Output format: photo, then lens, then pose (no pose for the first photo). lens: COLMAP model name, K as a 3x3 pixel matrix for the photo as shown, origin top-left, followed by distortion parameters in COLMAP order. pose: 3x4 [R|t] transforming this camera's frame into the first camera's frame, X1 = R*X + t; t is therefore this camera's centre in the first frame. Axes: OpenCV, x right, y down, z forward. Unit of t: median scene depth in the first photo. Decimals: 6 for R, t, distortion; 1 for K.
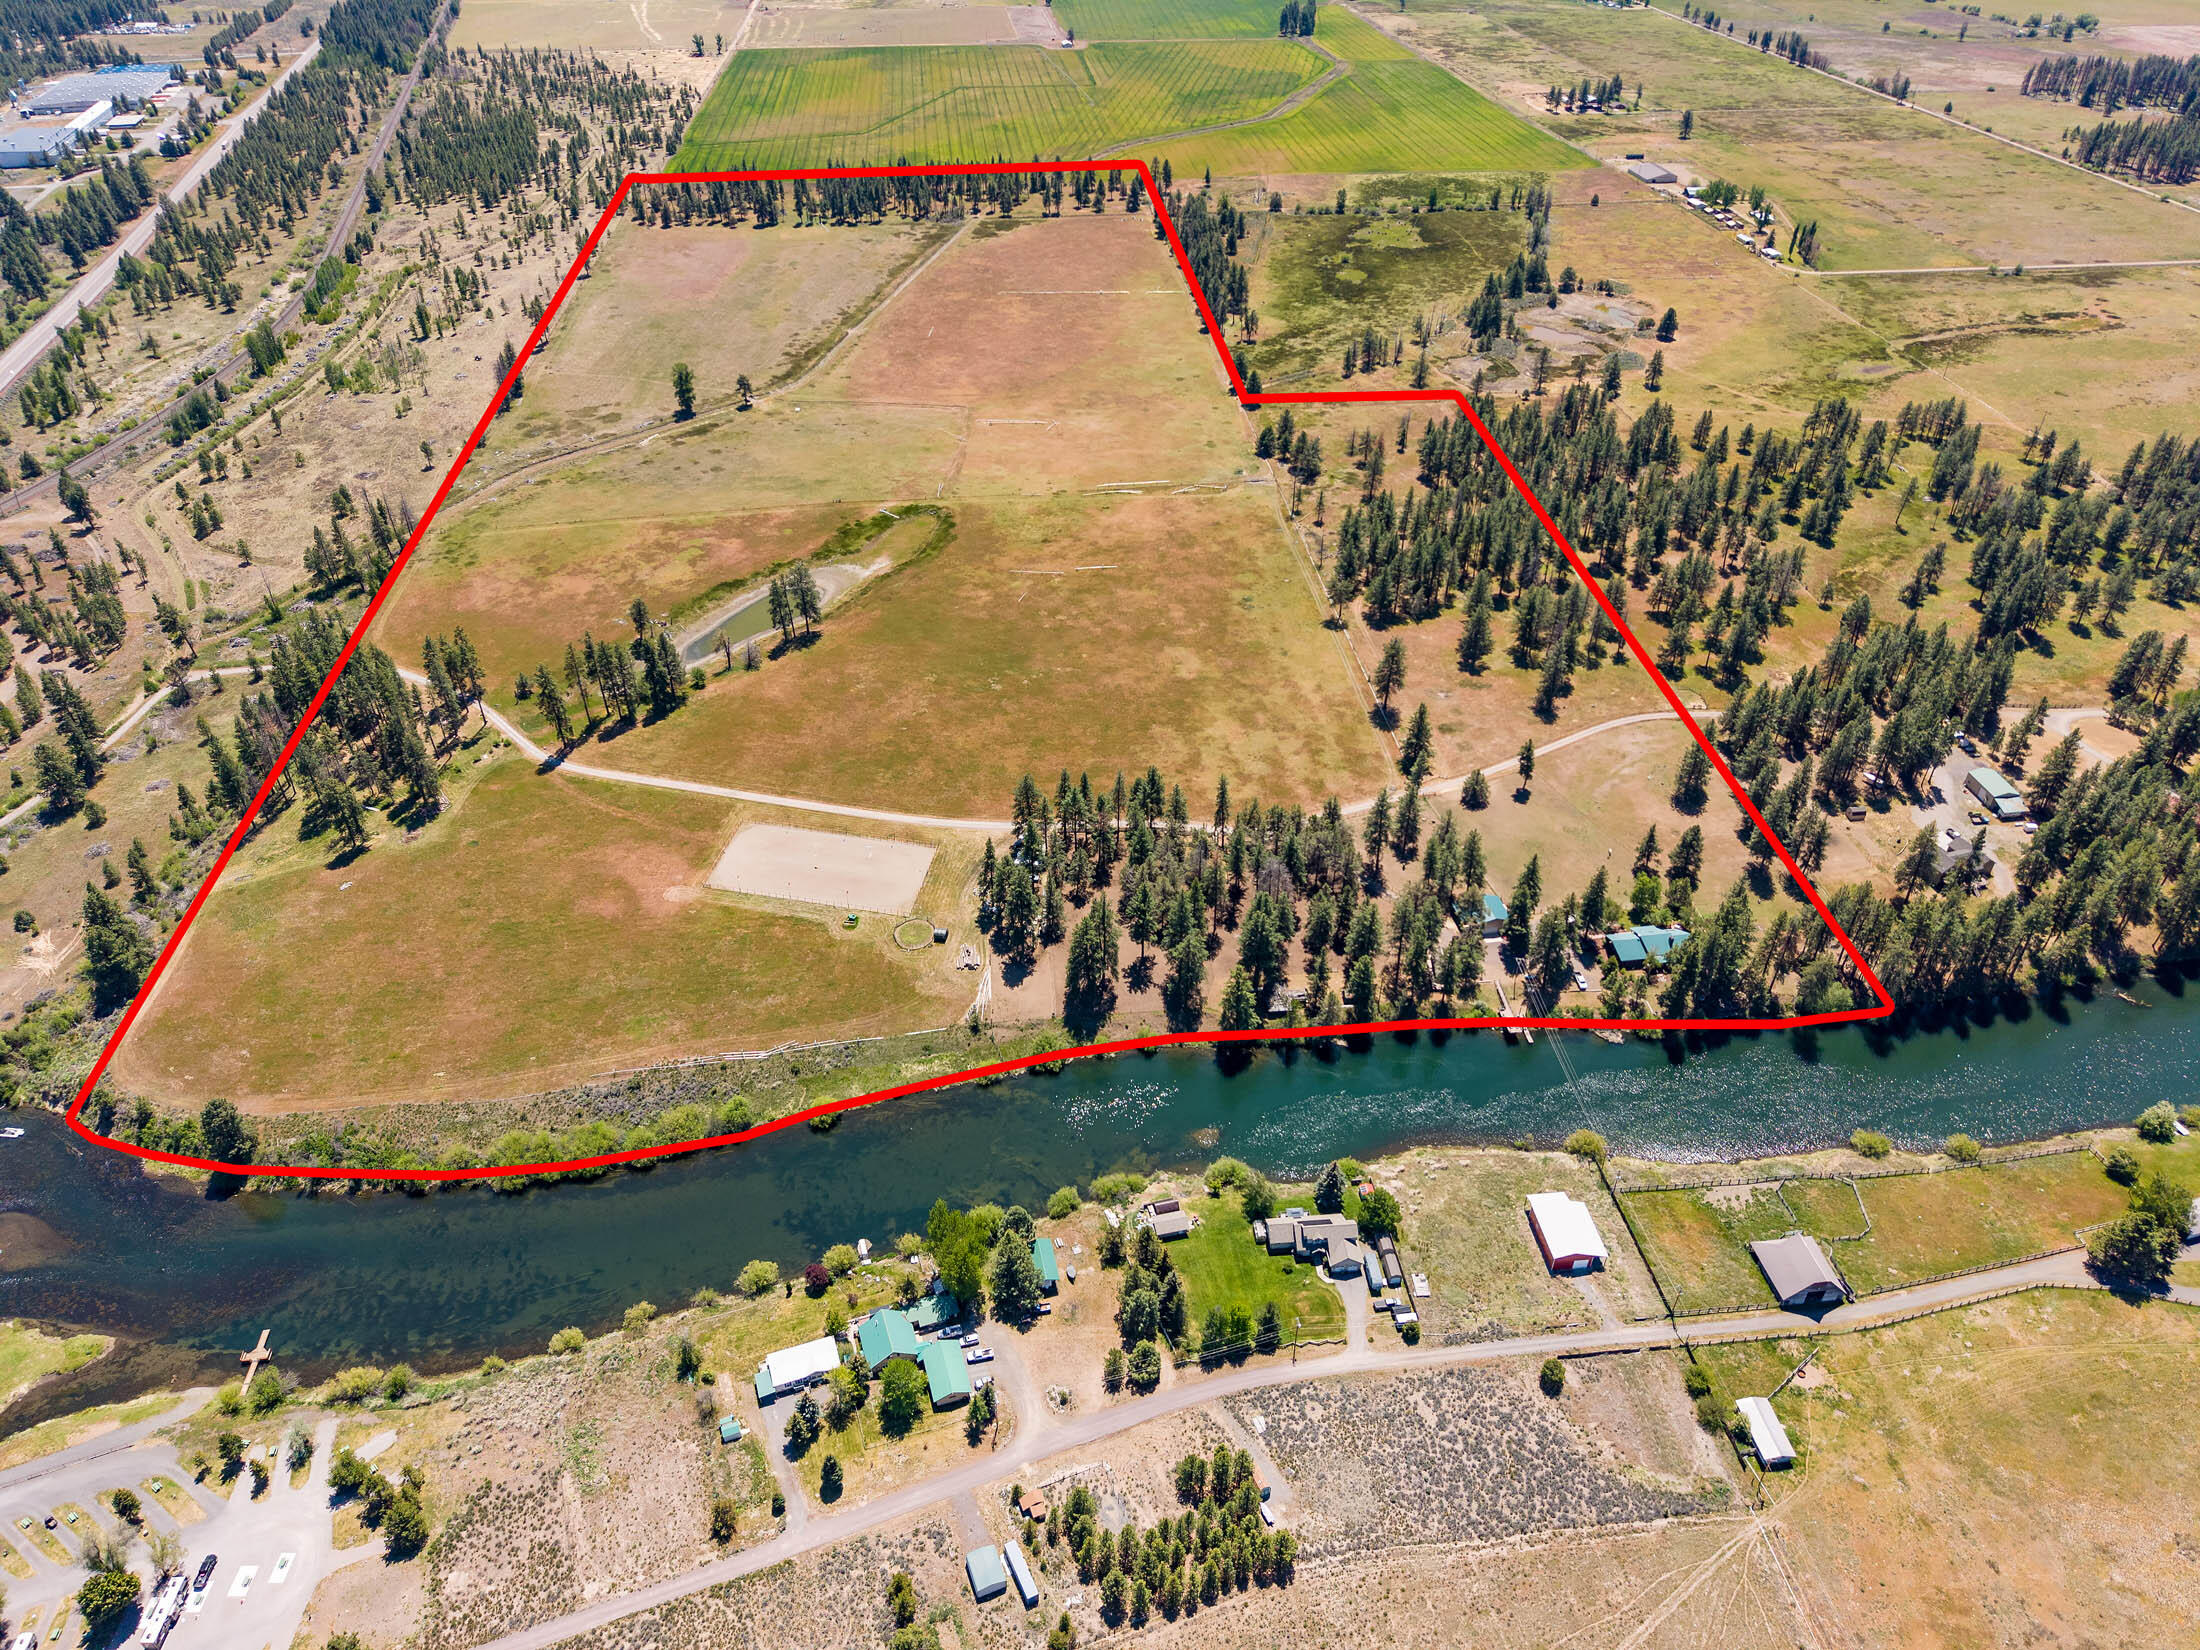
lens RADIAL K [[1531.6, 0, 1100.0], [0, 1531.6, 825.0], [0, 0, 1]] dist [0.072254, -0.089482]
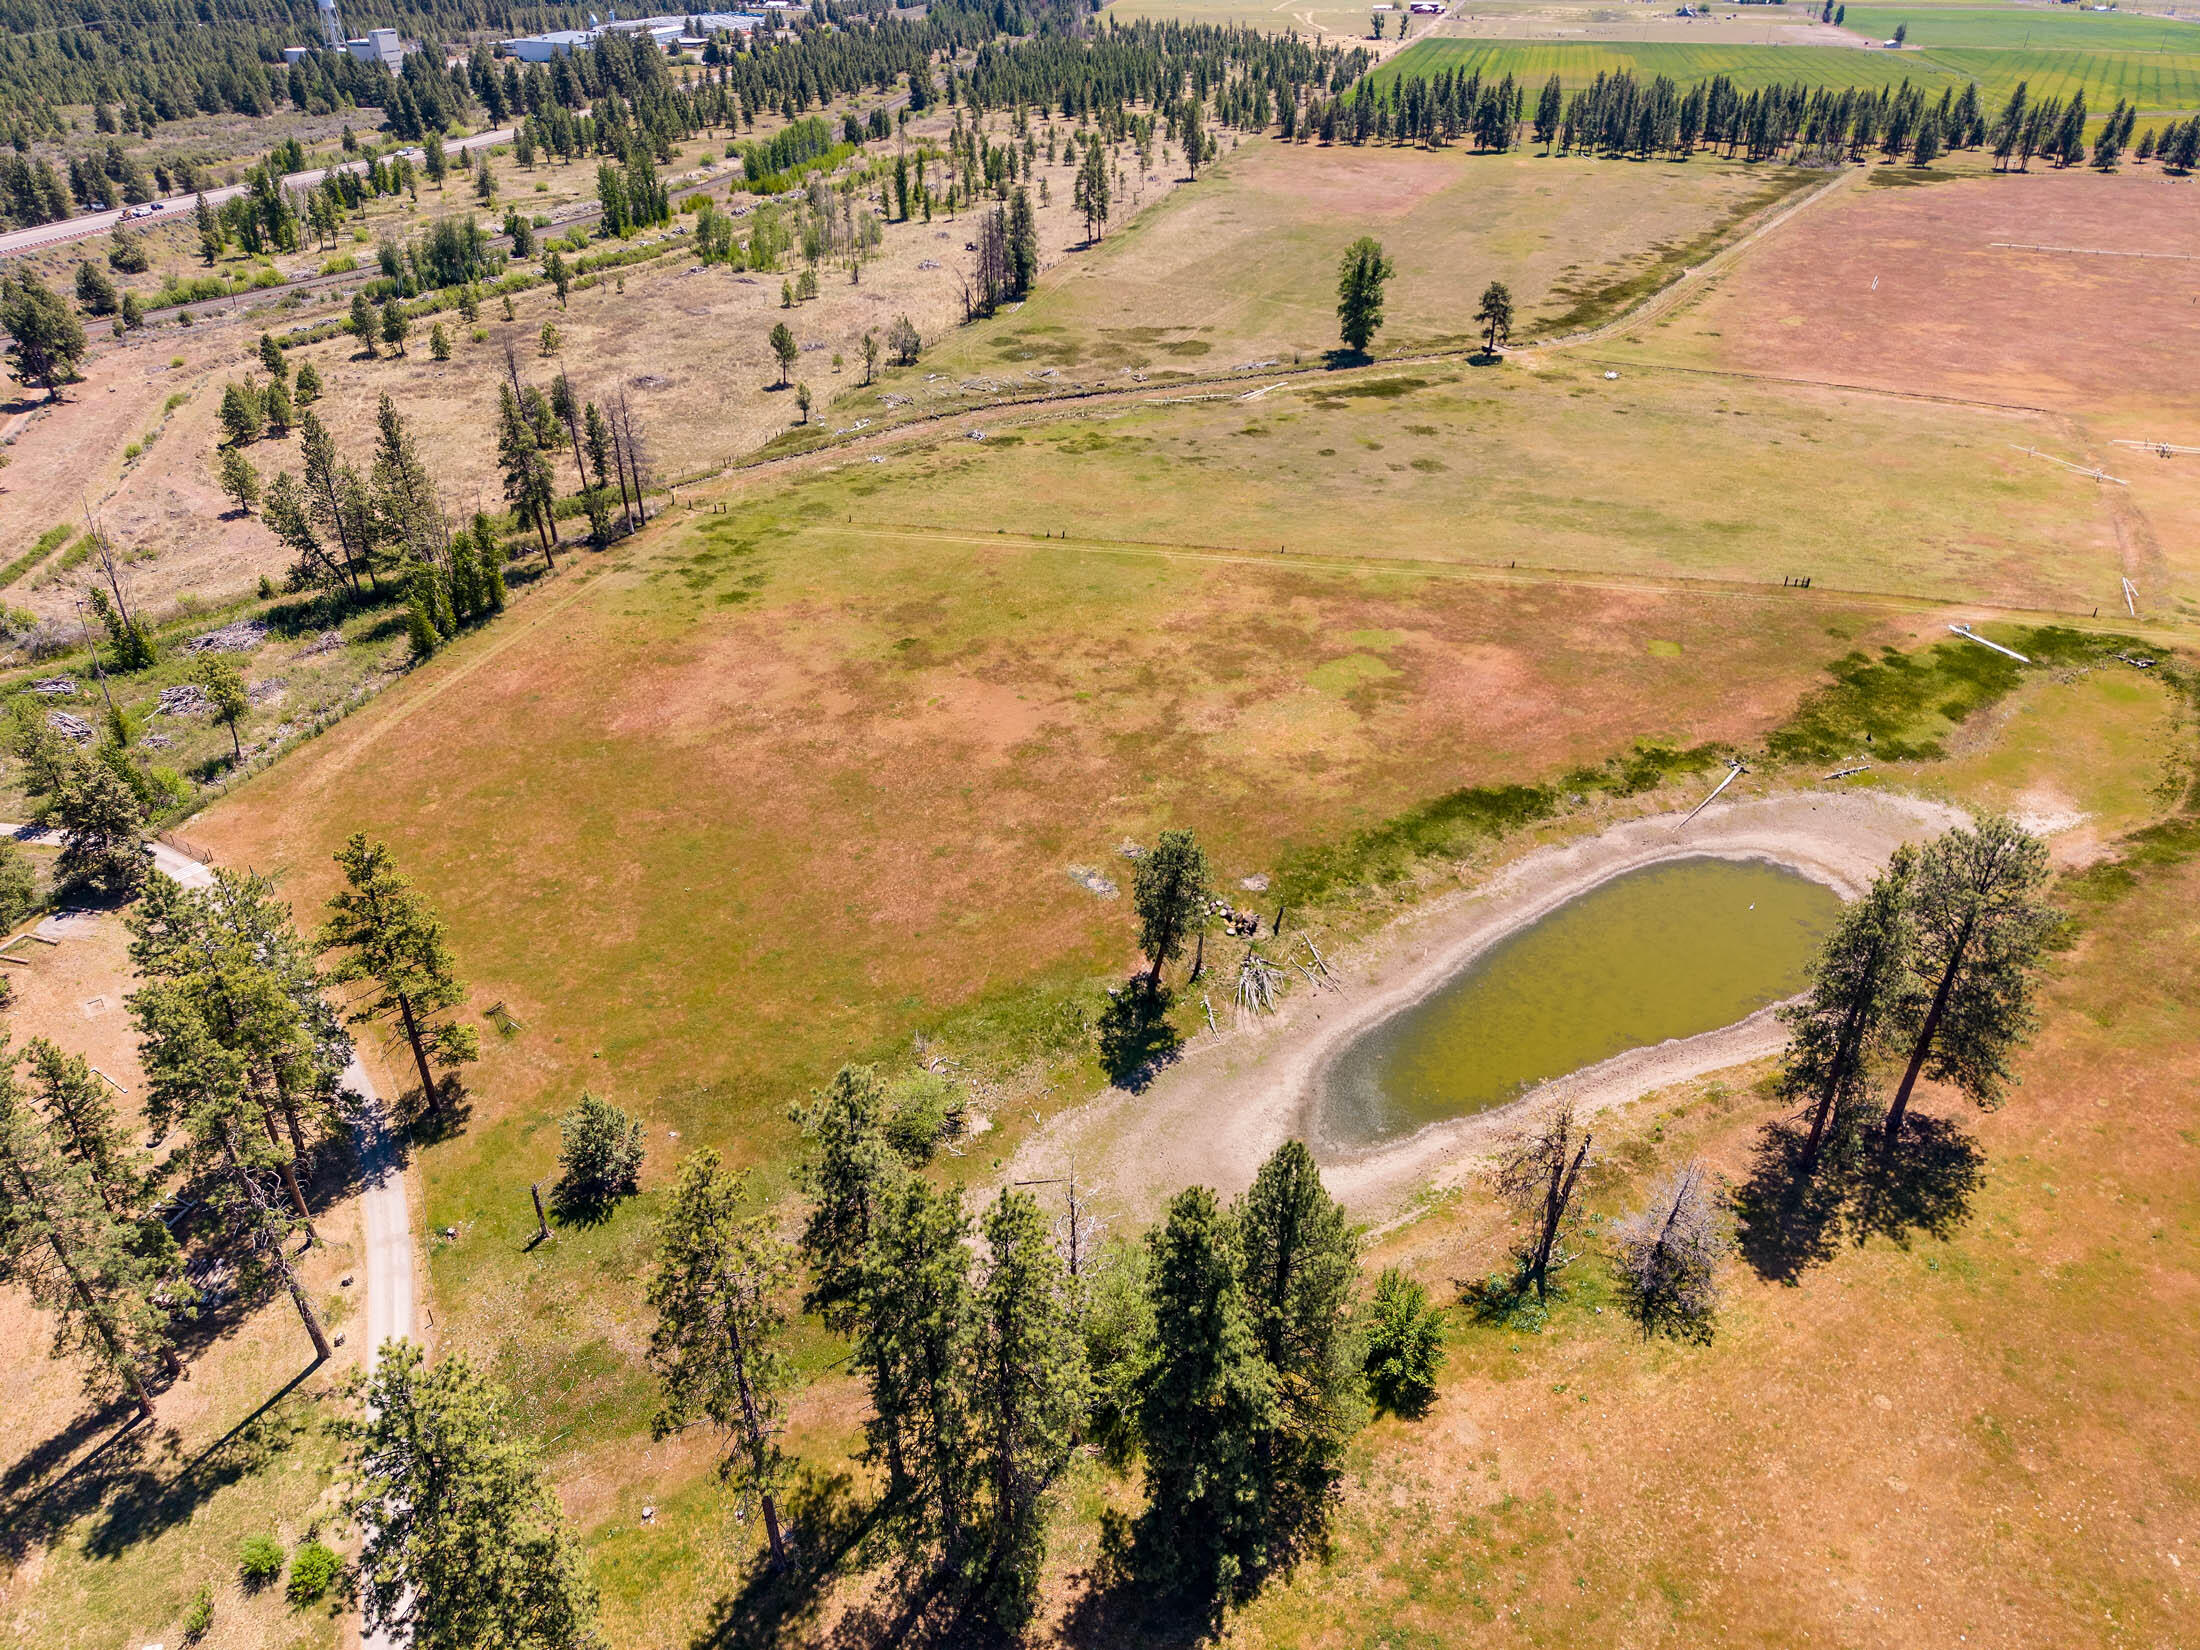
lens RADIAL K [[1531.6, 0, 1100.0], [0, 1531.6, 825.0], [0, 0, 1]] dist [0.072254, -0.089482]
pose [[0.936029, 0.192793, -0.294415, -0.183420], [-0.216337, 0.975074, -0.049287, -0.100862], [0.277574, 0.109827, 0.954406, 0.585799]]
